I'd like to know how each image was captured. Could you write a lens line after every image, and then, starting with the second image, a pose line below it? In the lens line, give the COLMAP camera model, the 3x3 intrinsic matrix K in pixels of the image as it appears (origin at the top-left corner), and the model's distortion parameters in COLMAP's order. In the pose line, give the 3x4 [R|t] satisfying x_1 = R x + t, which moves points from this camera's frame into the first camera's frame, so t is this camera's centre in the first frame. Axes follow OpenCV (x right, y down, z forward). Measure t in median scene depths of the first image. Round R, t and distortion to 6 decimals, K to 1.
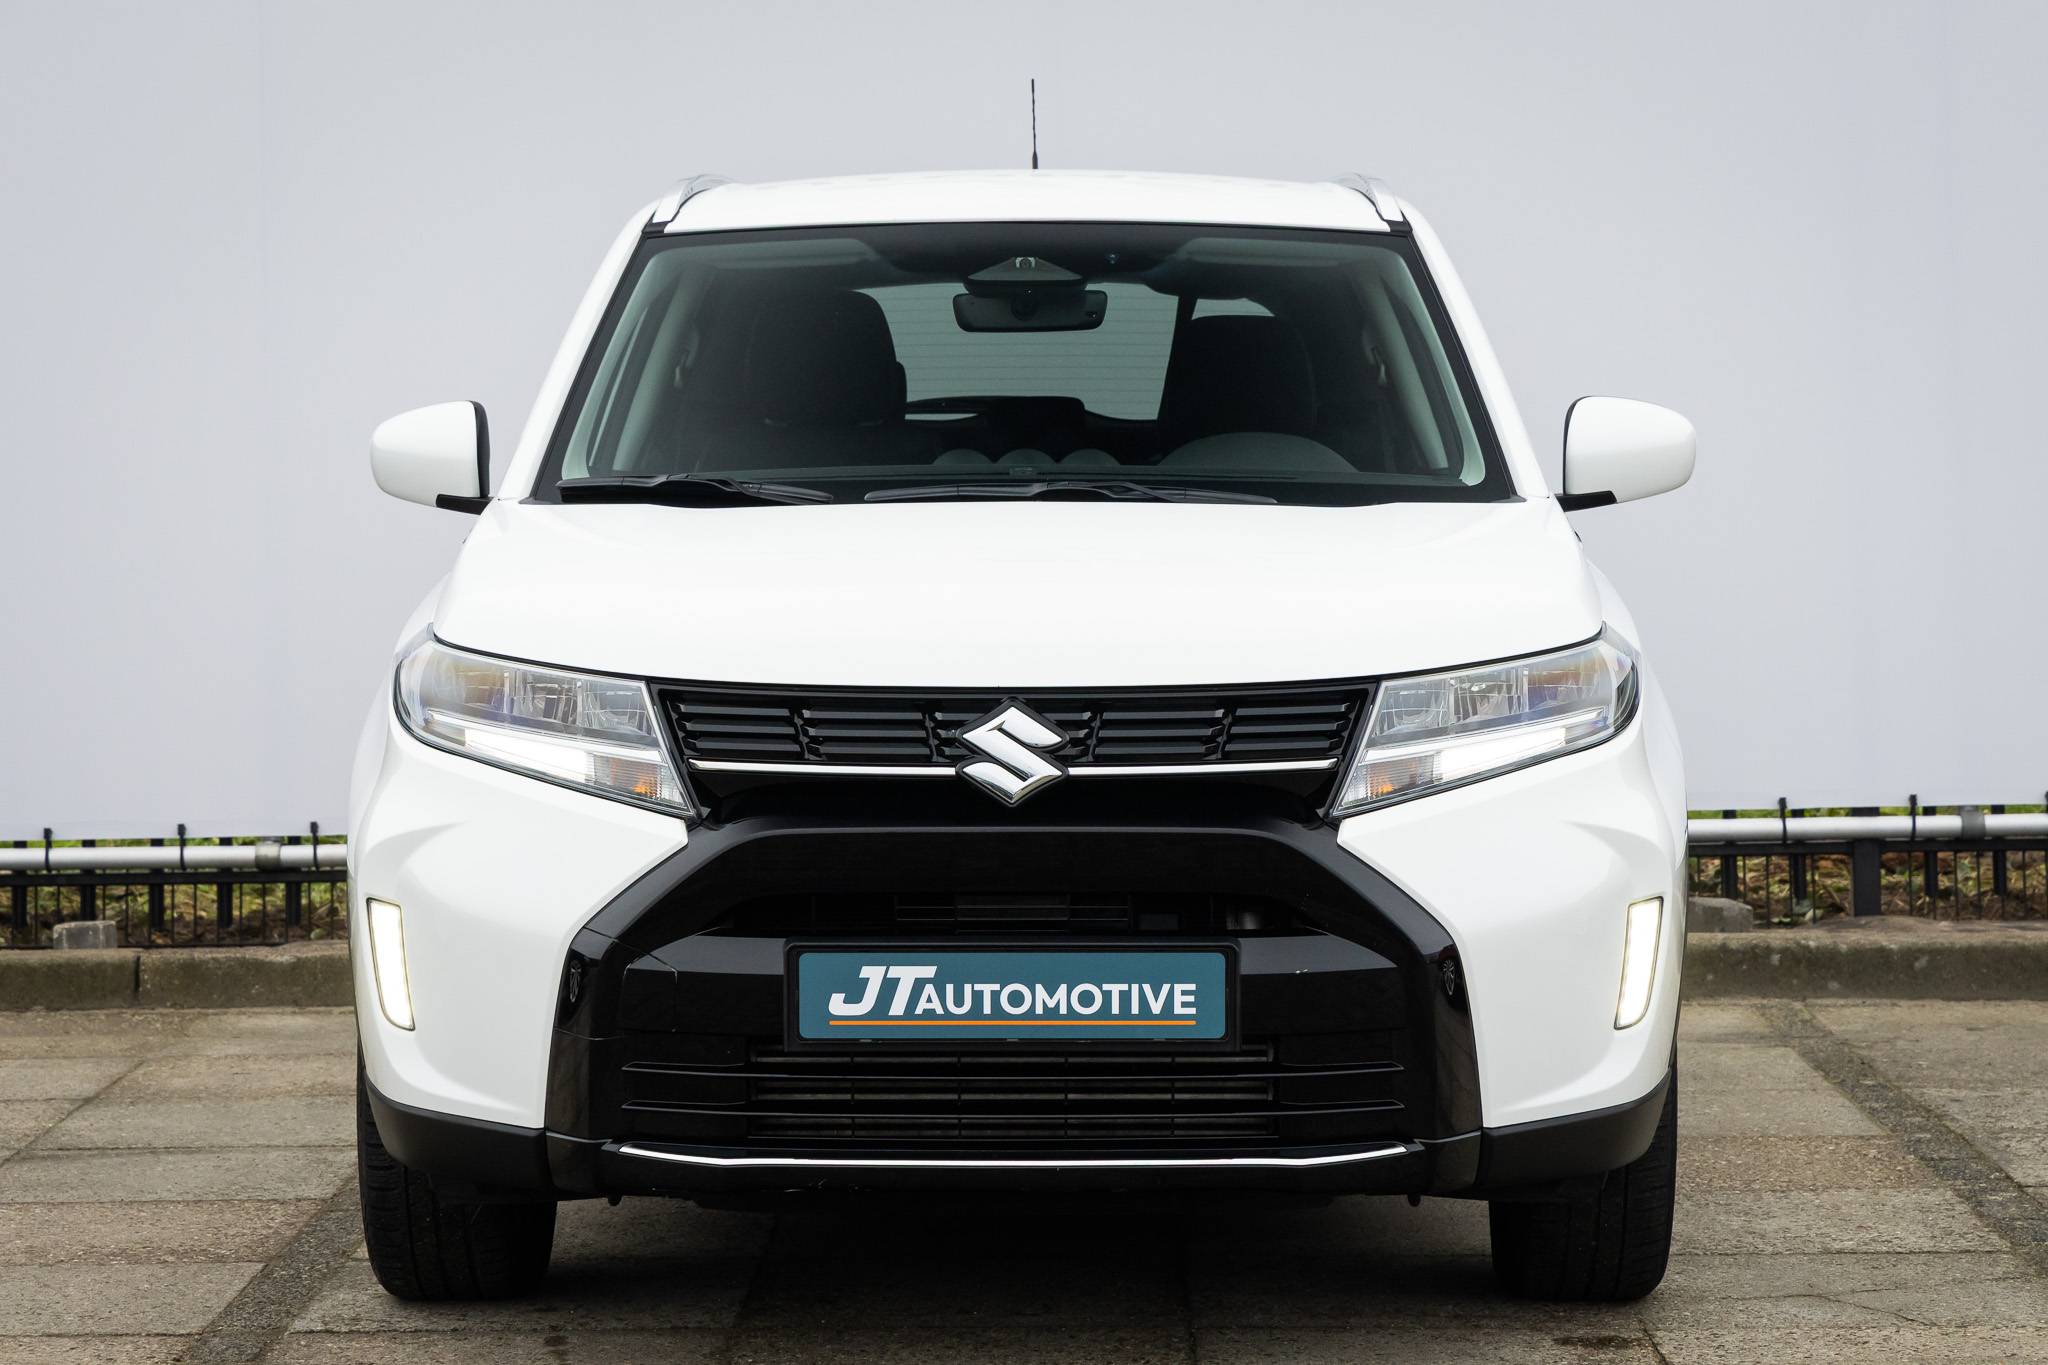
lens RADIAL K [[5079.1, 0, 1028.6], [0, 5079.1, 683.7], [0, 0, 1]] dist [0.085588, 0.000000]
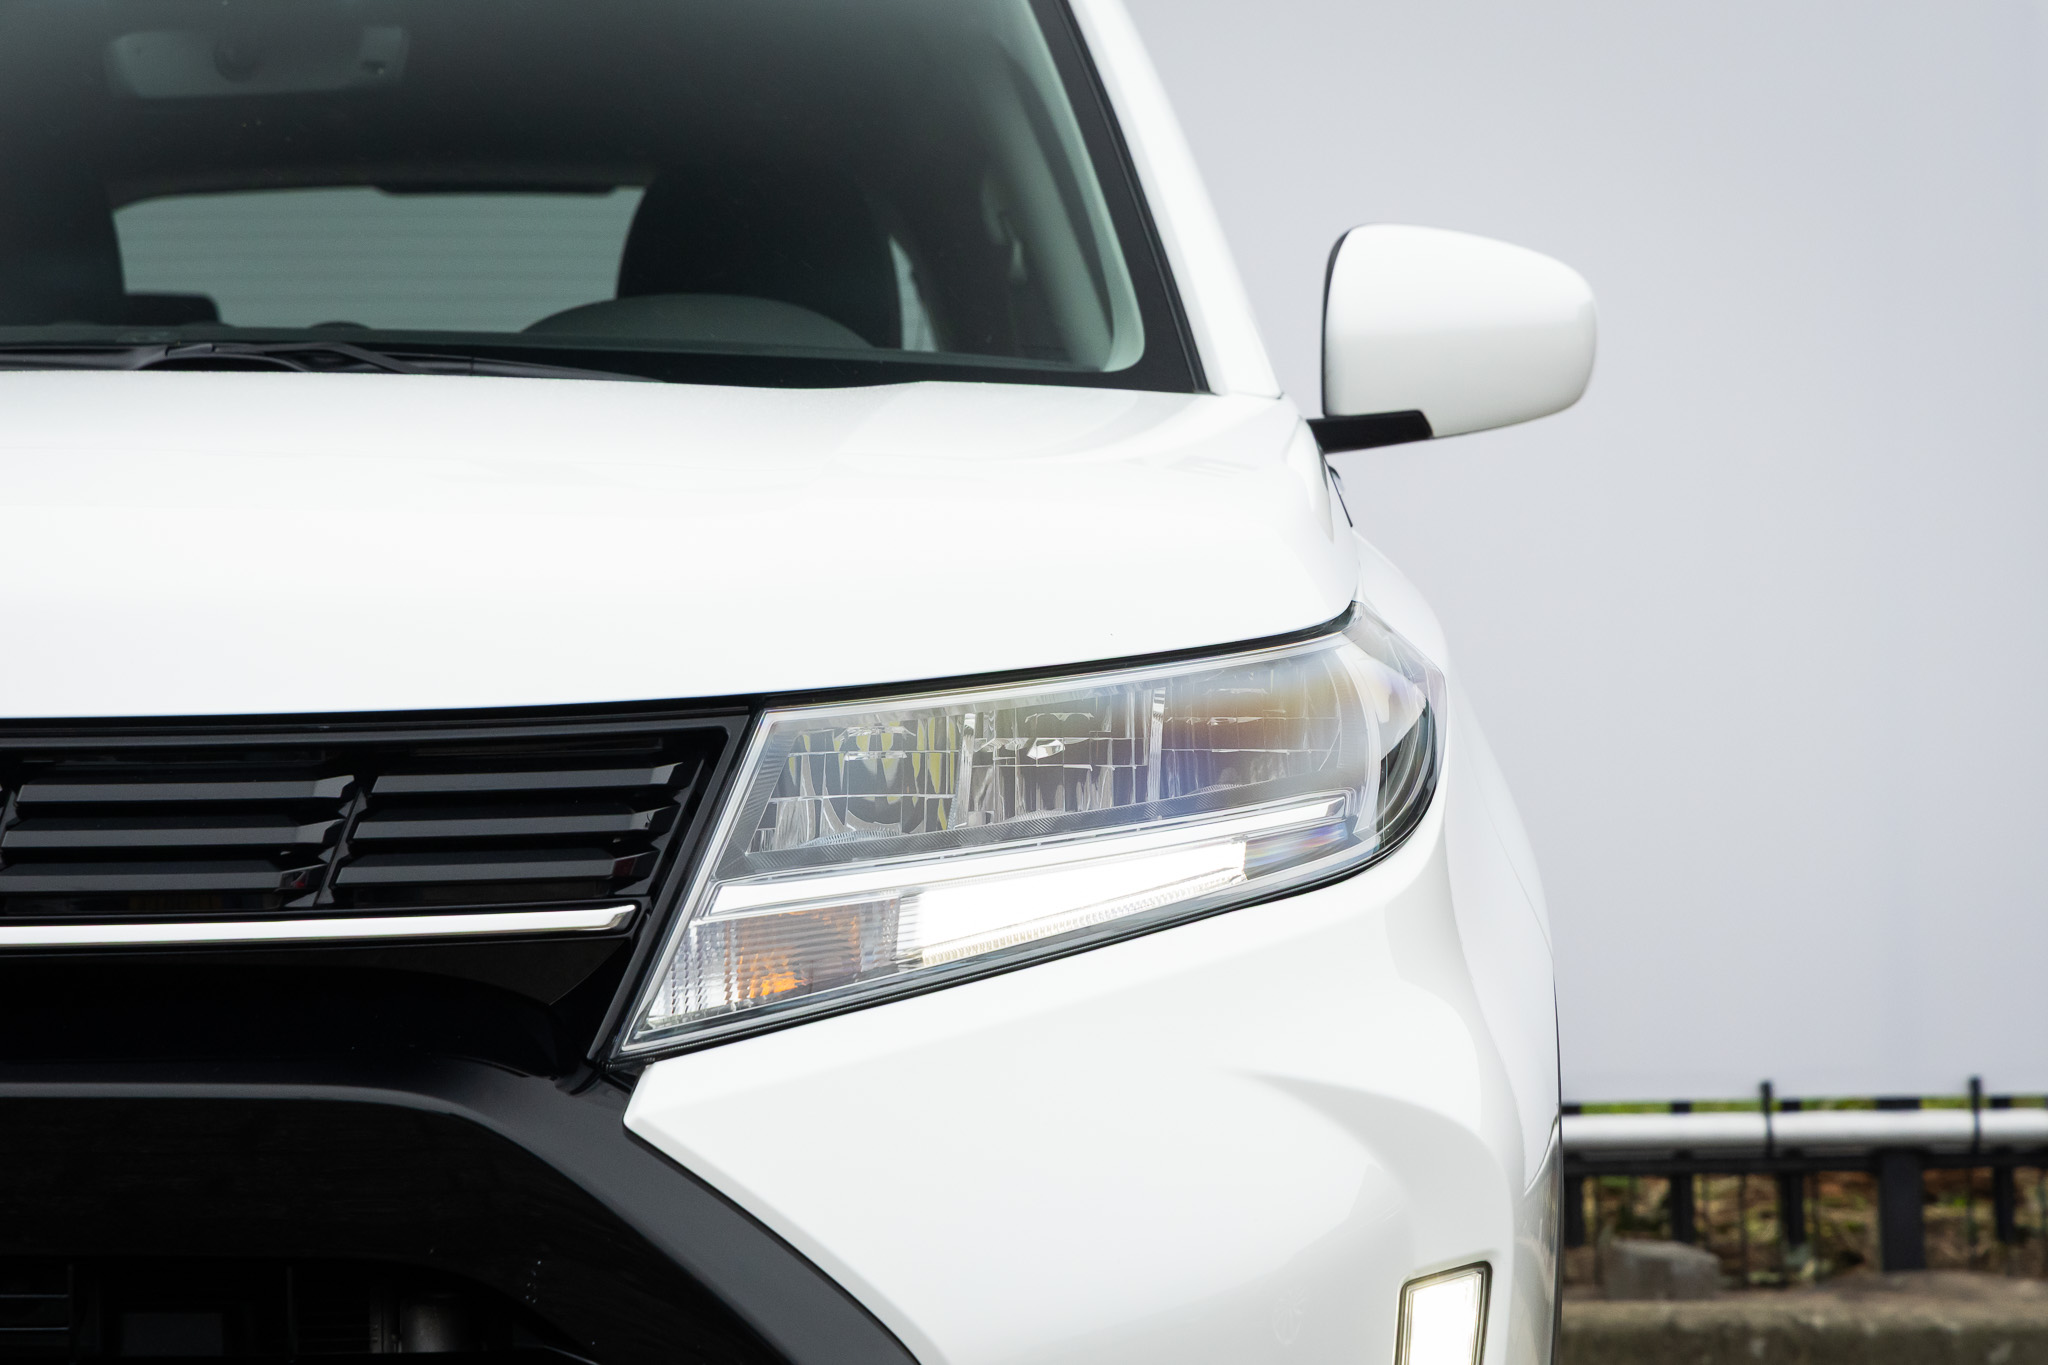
lens RADIAL K [[5681.0, 0, 1033.6], [0, 5681.0, 682.2], [0, 0, 1]] dist [0.102555, 0.000000]
pose [[0.999764, 0.001679, 0.021652, 0.077670], [-0.000512, 0.998552, -0.053801, 0.020021], [-0.021711, 0.053778, 0.998317, 0.543141]]
